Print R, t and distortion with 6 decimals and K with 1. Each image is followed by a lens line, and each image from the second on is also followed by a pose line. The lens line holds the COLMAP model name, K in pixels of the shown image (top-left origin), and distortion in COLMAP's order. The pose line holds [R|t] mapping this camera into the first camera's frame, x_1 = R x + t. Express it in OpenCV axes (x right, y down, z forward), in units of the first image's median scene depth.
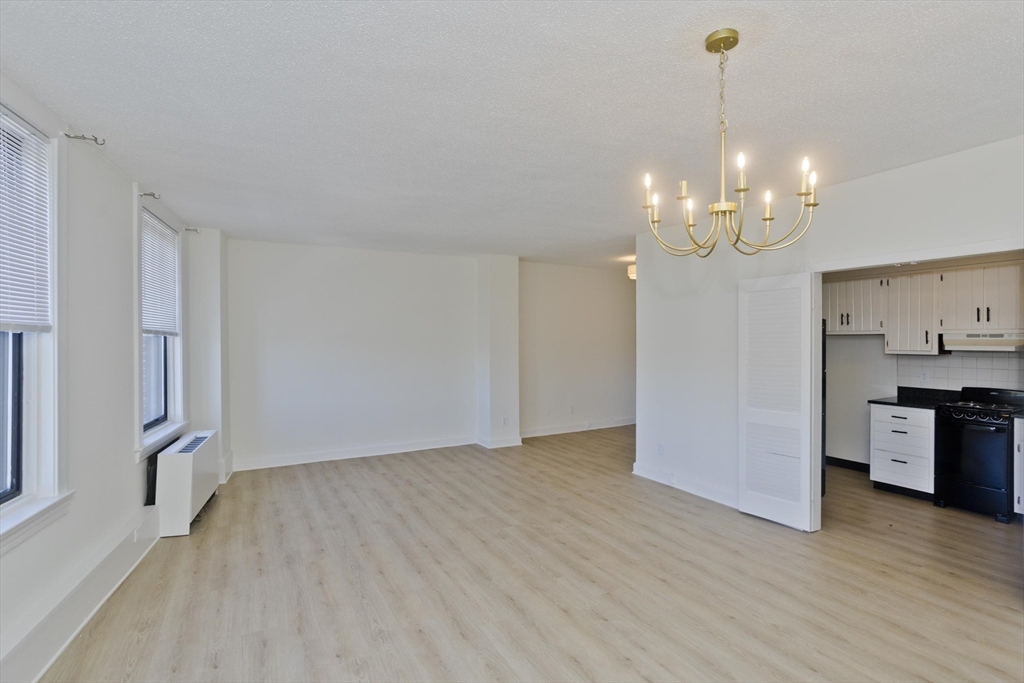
lens RADIAL K [[500.5, 0, 525.1], [0, 500.5, 344.5], [0, 0, 1]] dist [-0.054567, 0.041052]
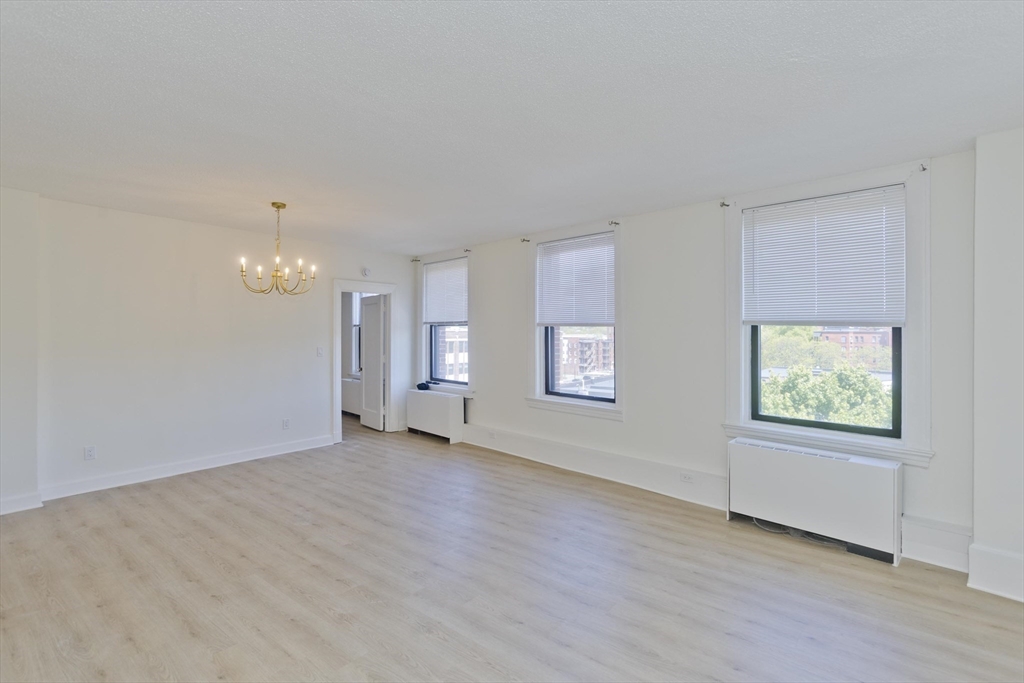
lens RADIAL K [[498.9, 0, 515.1], [0, 498.9, 321.0], [0, 0, 1]] dist [-0.055954, 0.034686]
pose [[-0.931265, -0.005568, -0.364299, 0.089232], [-0.002644, 0.999960, -0.008524, -0.013857], [0.364332, -0.006974, -0.931243, 1.602418]]
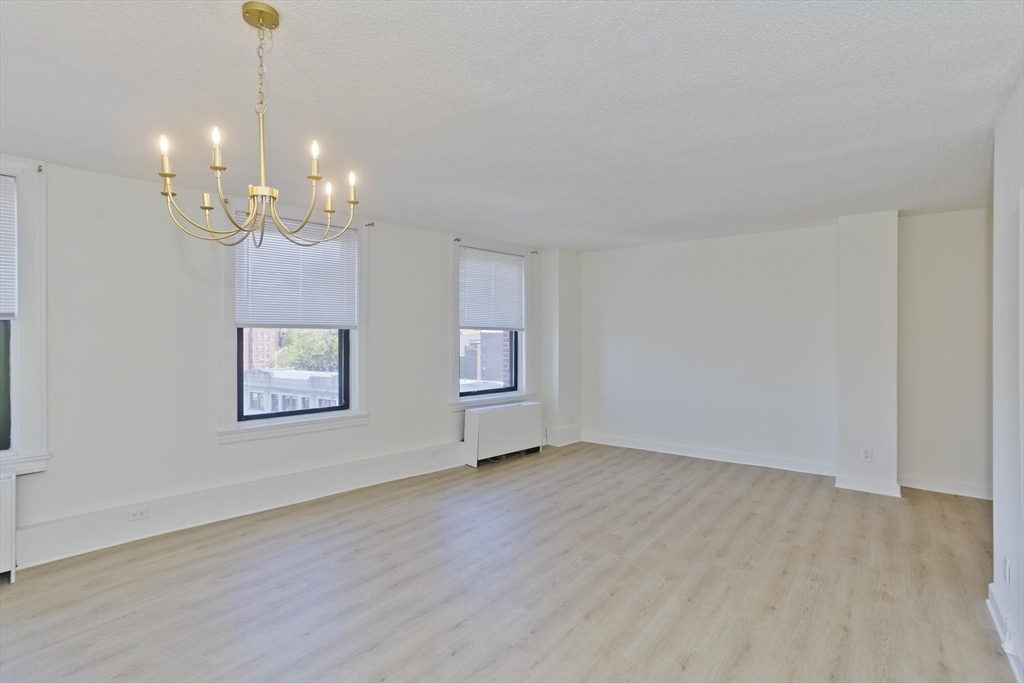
lens RADIAL K [[498.9, 0, 515.1], [0, 498.9, 321.0], [0, 0, 1]] dist [-0.055954, 0.034686]
pose [[0.389143, -0.017129, -0.921018, 0.643582], [-0.013920, 0.999604, -0.024472, -0.010660], [0.921072, 0.022343, 0.388751, 0.470881]]
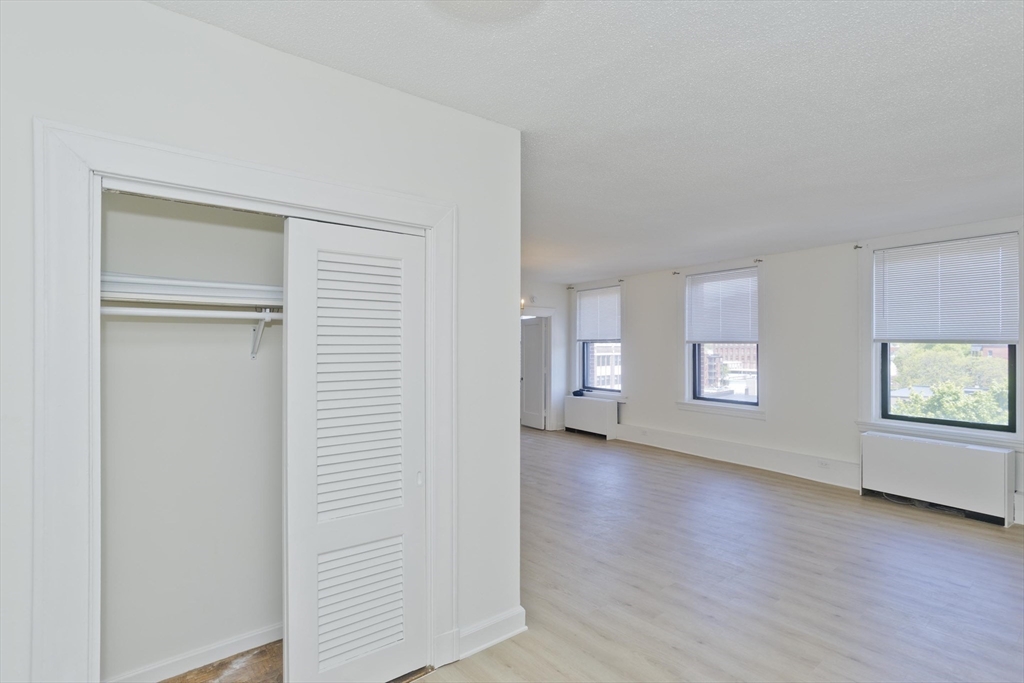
lens RADIAL K [[511.5, 0, 498.8], [0, 511.5, 342.5], [0, 0, 1]] dist [-0.057827, 0.029222]
pose [[-0.987726, 0.004125, -0.156145, 0.417280], [0.003298, 0.999979, 0.005555, -0.025162], [0.156165, 0.004972, -0.987718, 1.926728]]
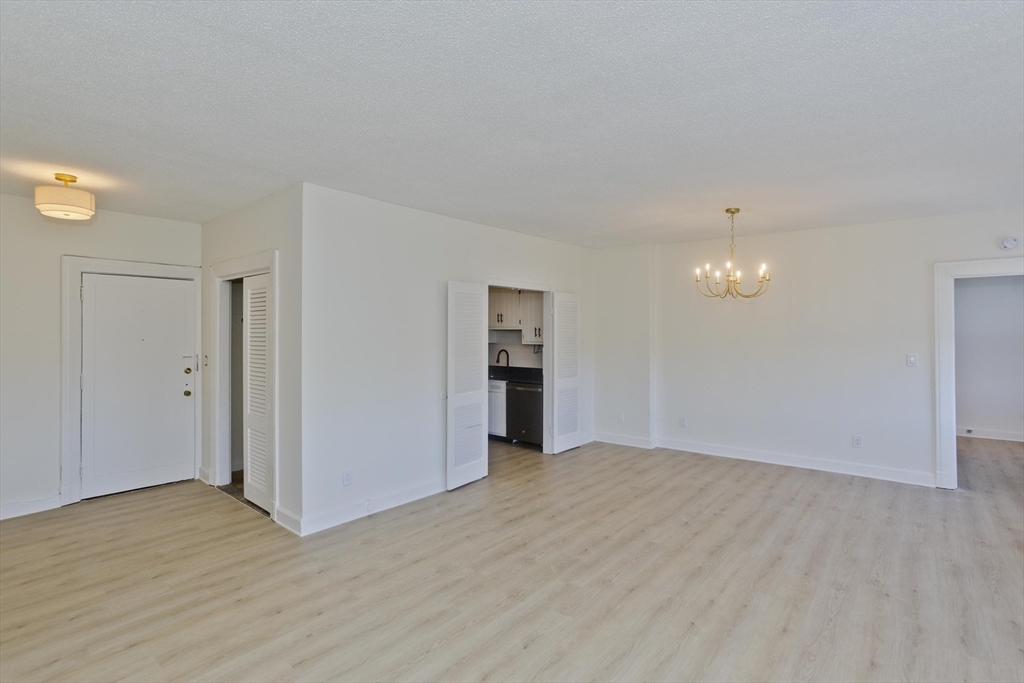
lens RADIAL K [[498.9, 0, 515.1], [0, 498.9, 321.0], [0, 0, 1]] dist [-0.055954, 0.034686]
pose [[-0.353077, 0.020787, 0.935363, -0.660204], [0.014951, 0.999751, -0.016574, -0.019086], [-0.935475, 0.008133, -0.353300, 1.258362]]
